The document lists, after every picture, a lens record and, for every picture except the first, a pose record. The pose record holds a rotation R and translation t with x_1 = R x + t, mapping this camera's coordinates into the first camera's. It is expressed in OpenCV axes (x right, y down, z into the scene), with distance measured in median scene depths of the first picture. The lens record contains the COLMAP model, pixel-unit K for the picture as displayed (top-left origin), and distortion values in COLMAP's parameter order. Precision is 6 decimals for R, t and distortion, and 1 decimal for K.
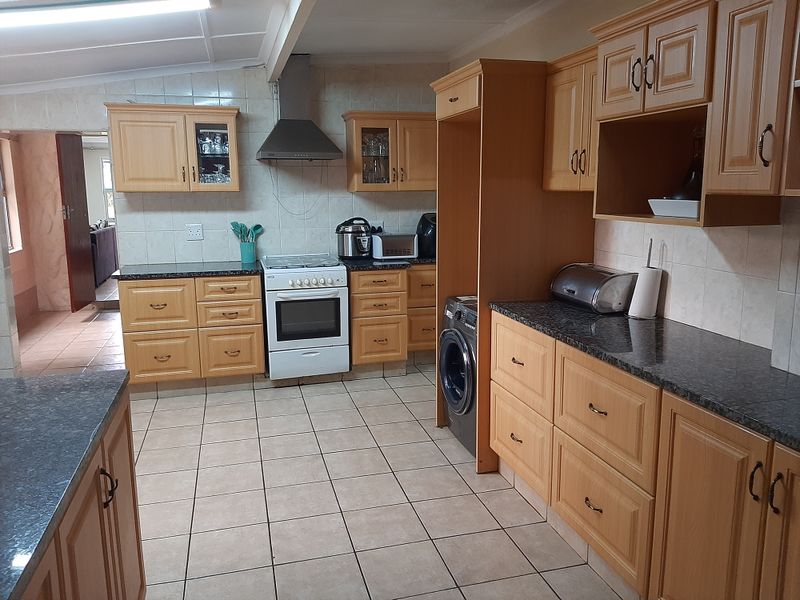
lens RADIAL K [[617.2, 0, 406.8], [0, 617.2, 299.6], [0, 0, 1]] dist [0.046368, -0.072995]
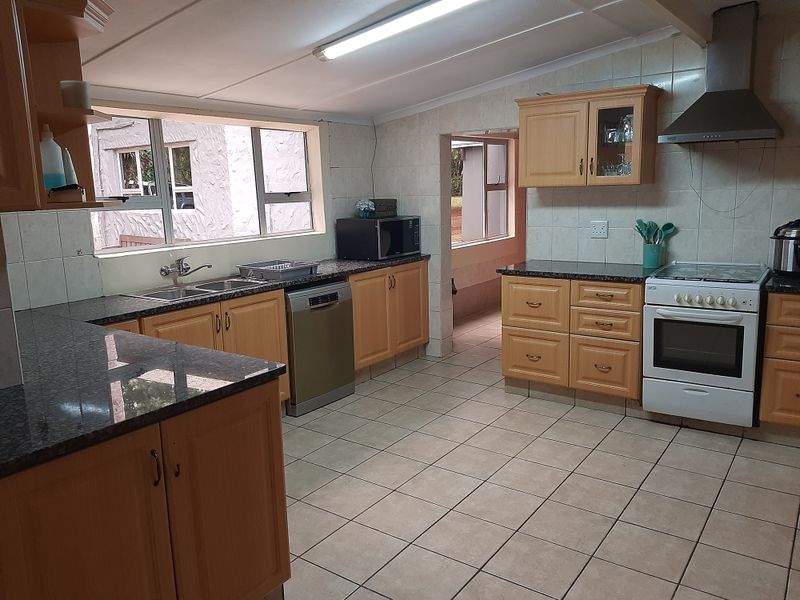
lens RADIAL K [[617.2, 0, 403.4], [0, 617.2, 296.1], [0, 0, 1]] dist [0.046368, -0.072995]
pose [[0.622831, 0.126155, -0.772118, 0.210676], [-0.115724, 0.990913, 0.068554, -0.043537], [0.773750, 0.046655, 0.631771, 0.217836]]
